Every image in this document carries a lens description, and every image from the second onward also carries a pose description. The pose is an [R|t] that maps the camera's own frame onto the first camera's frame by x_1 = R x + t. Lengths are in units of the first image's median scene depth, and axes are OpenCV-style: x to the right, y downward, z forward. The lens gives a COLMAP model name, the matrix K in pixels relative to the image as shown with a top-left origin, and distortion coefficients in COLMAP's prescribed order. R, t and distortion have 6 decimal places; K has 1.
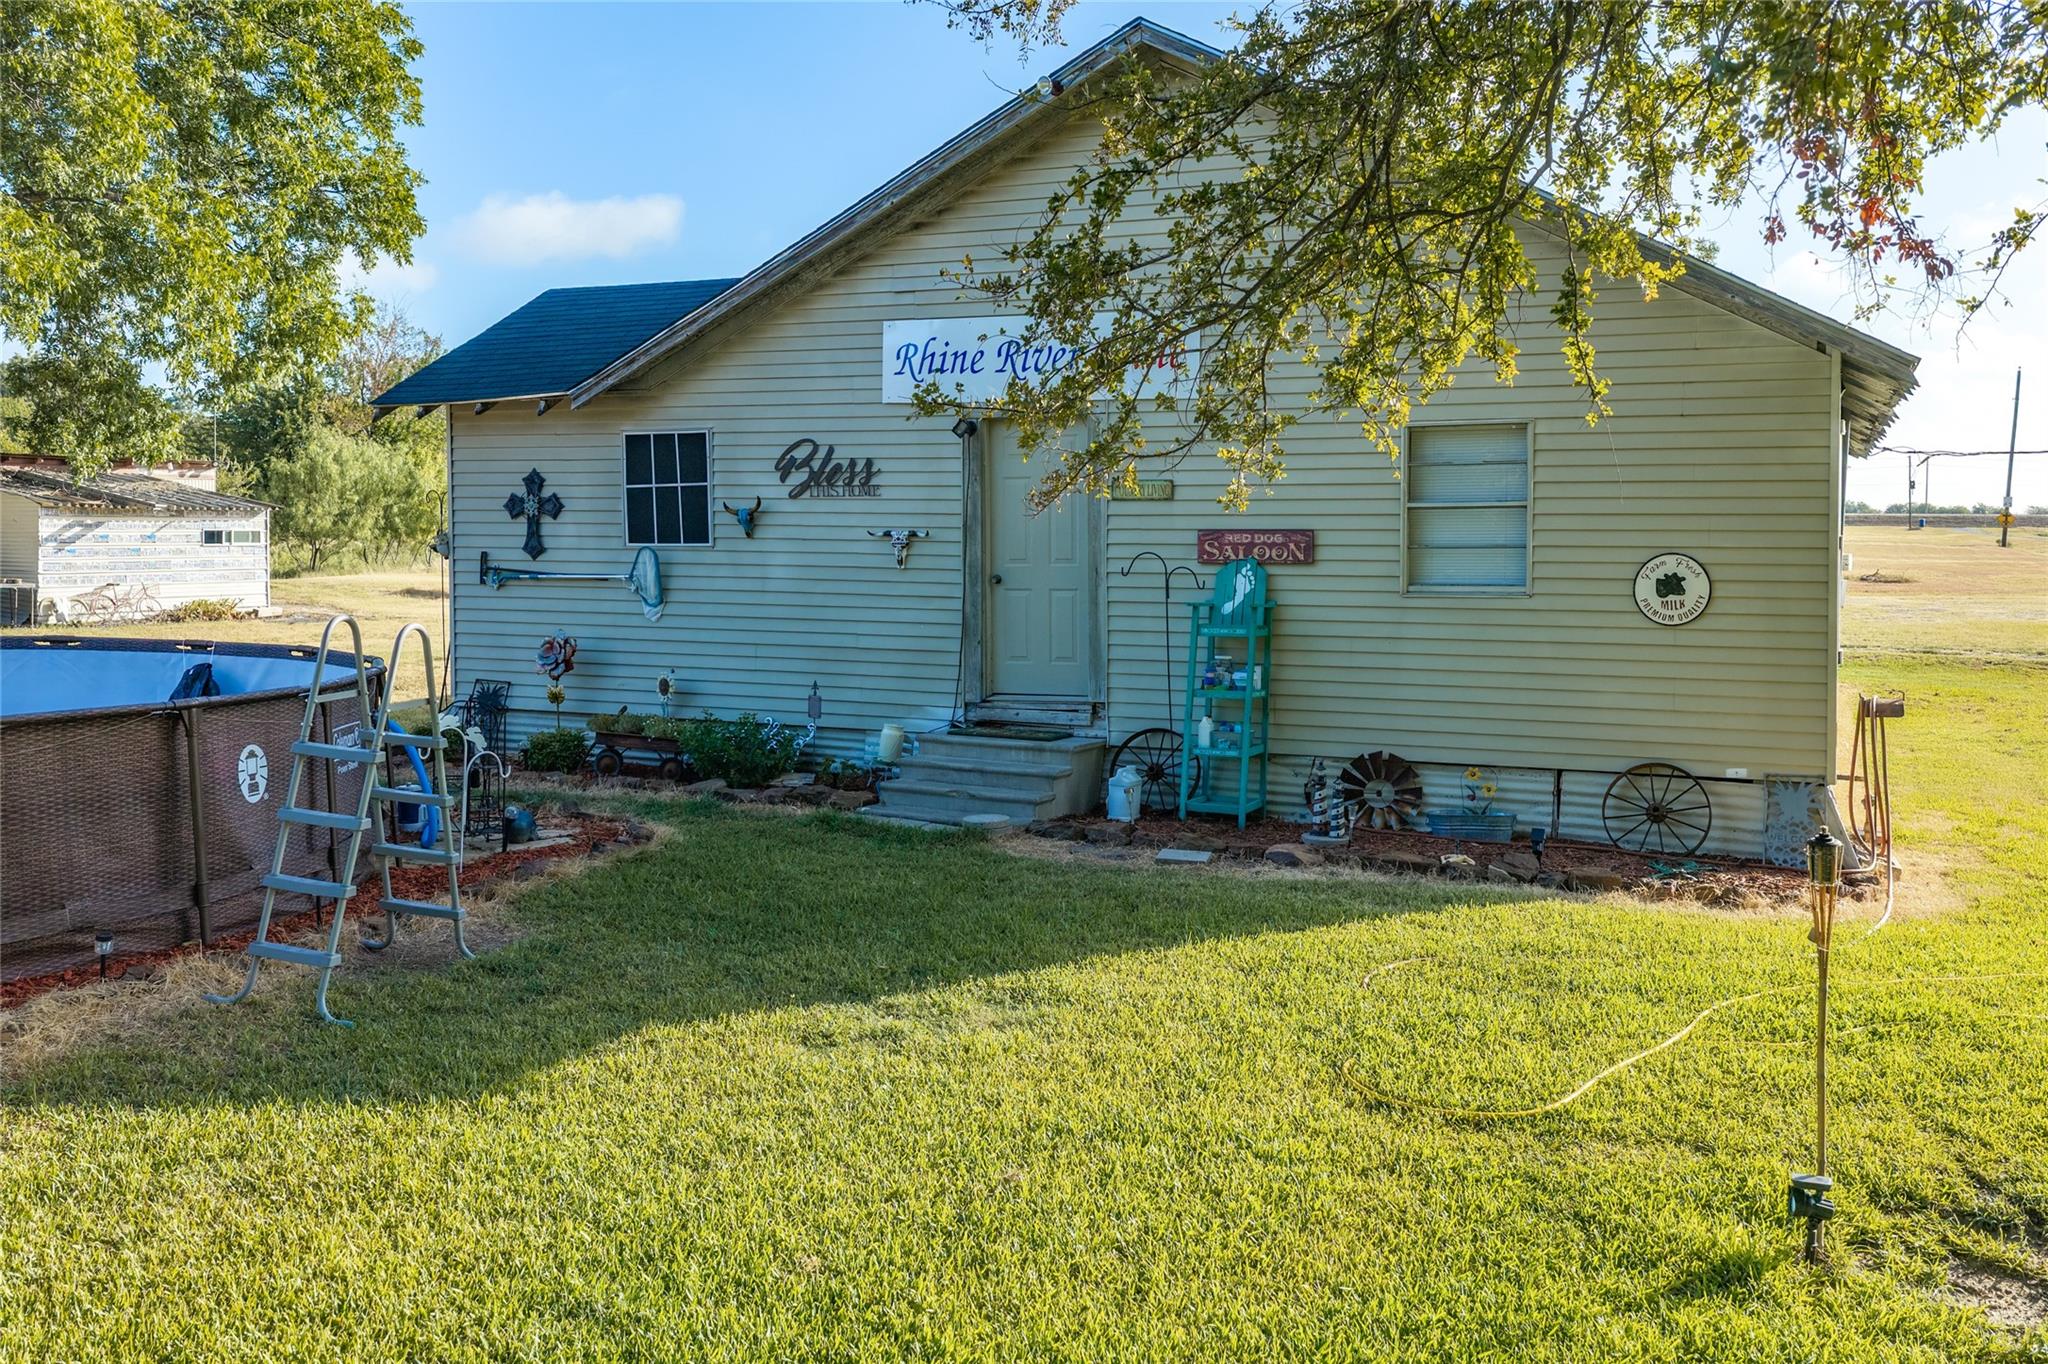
lens RADIAL K [[1700.0, 0, 1036.4], [0, 1700.0, 697.3], [0, 0, 1]] dist [0.005689, -0.012773]
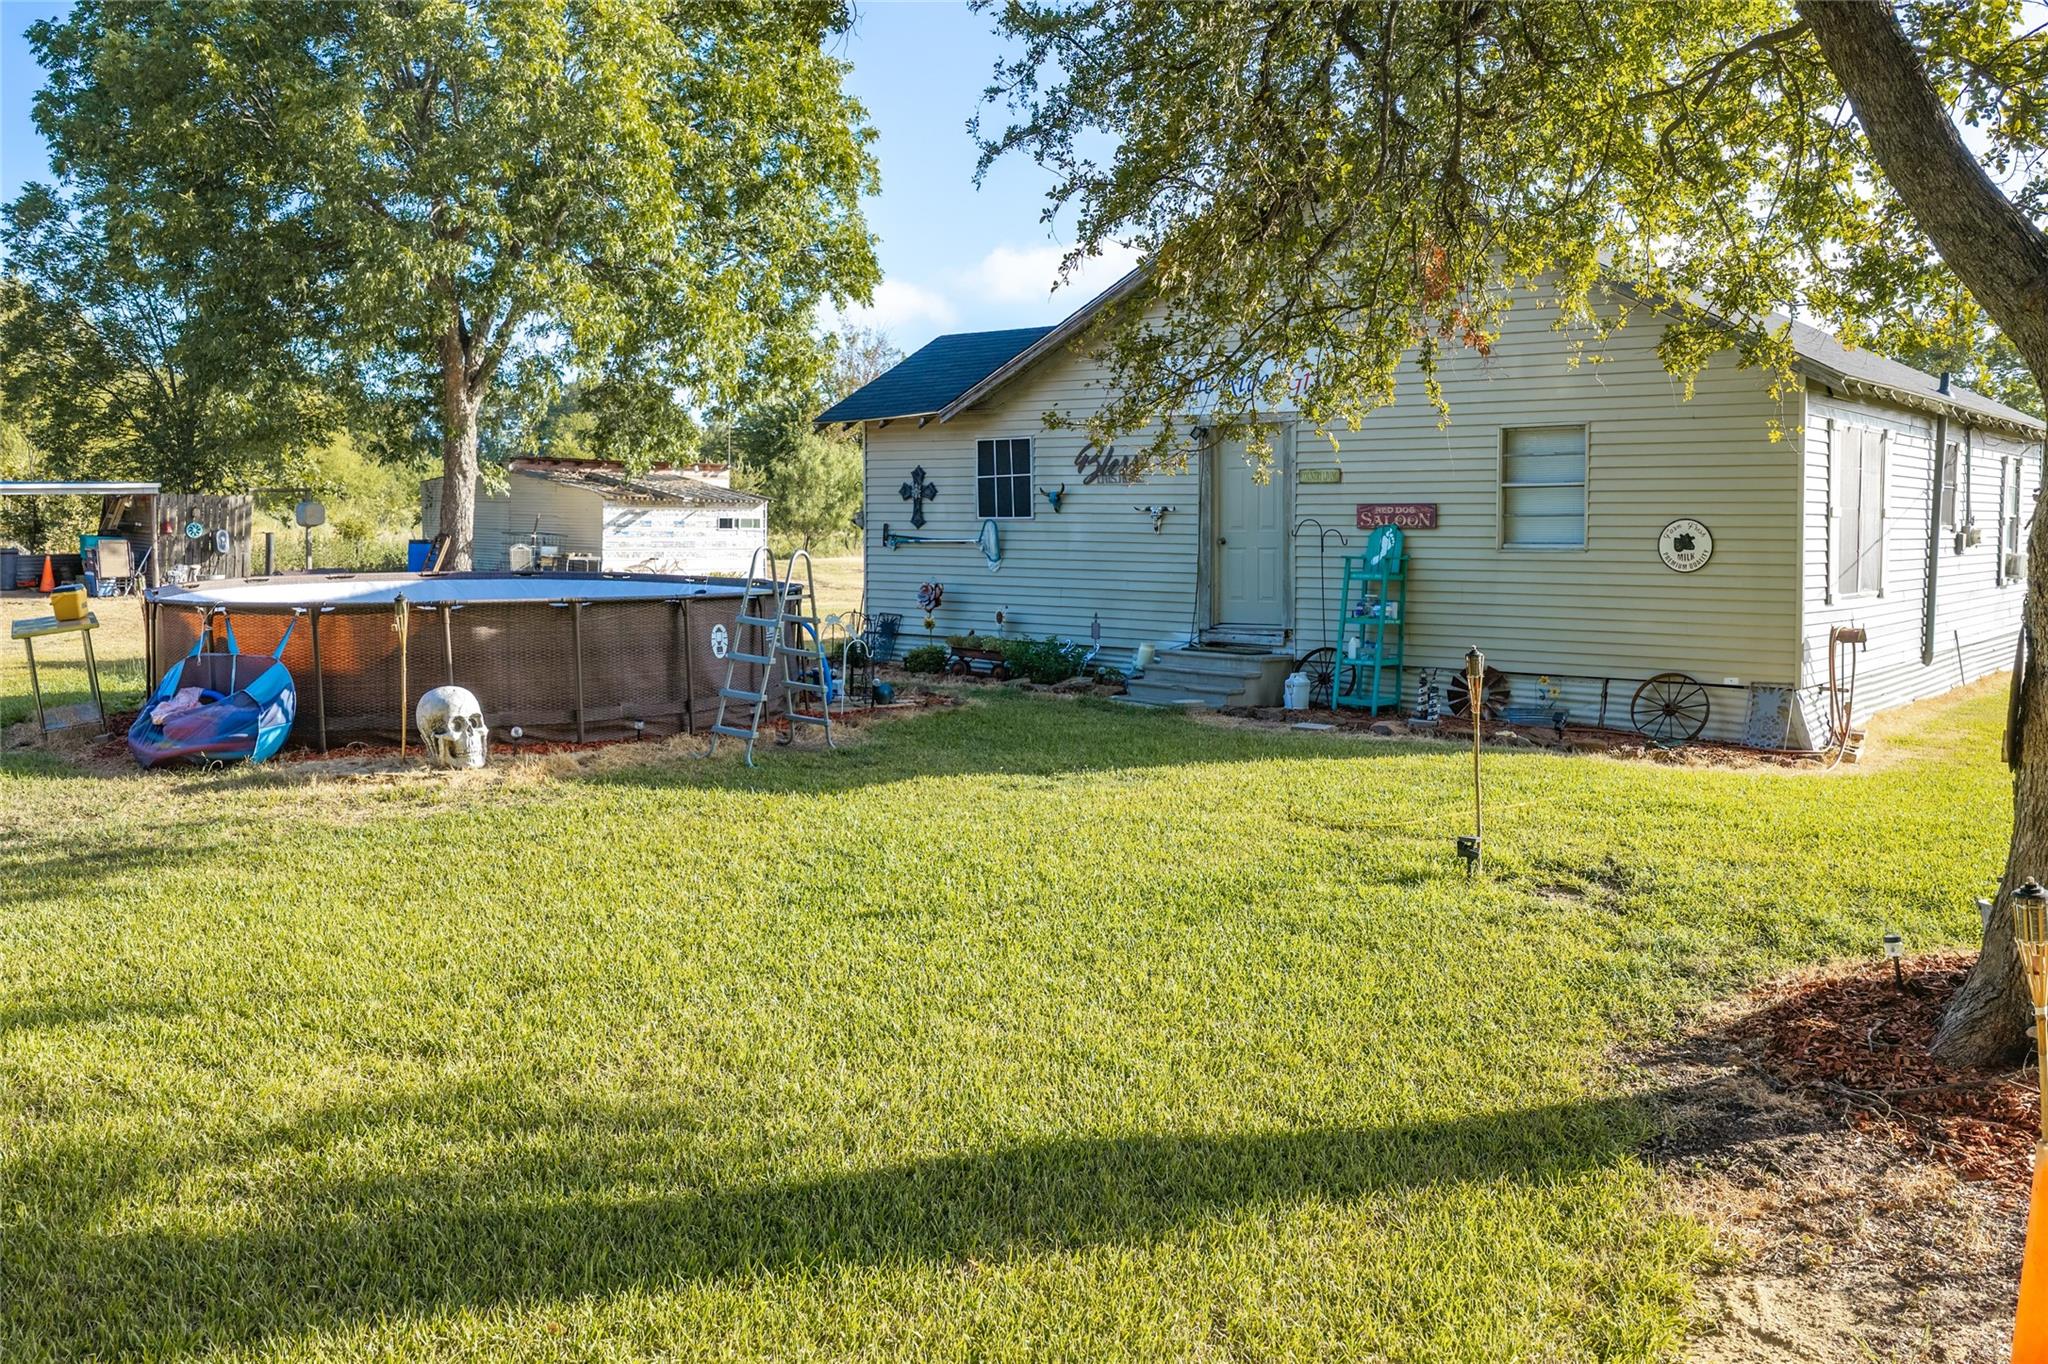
lens RADIAL K [[1700.0, 0, 1064.0], [0, 1700.0, 689.6], [0, 0, 1]] dist [0.005689, -0.012773]
pose [[0.967305, 0.026167, -0.252261, 0.218126], [-0.027939, 0.999604, -0.003445, 0.064420], [0.252071, 0.010381, 0.967653, -0.403823]]
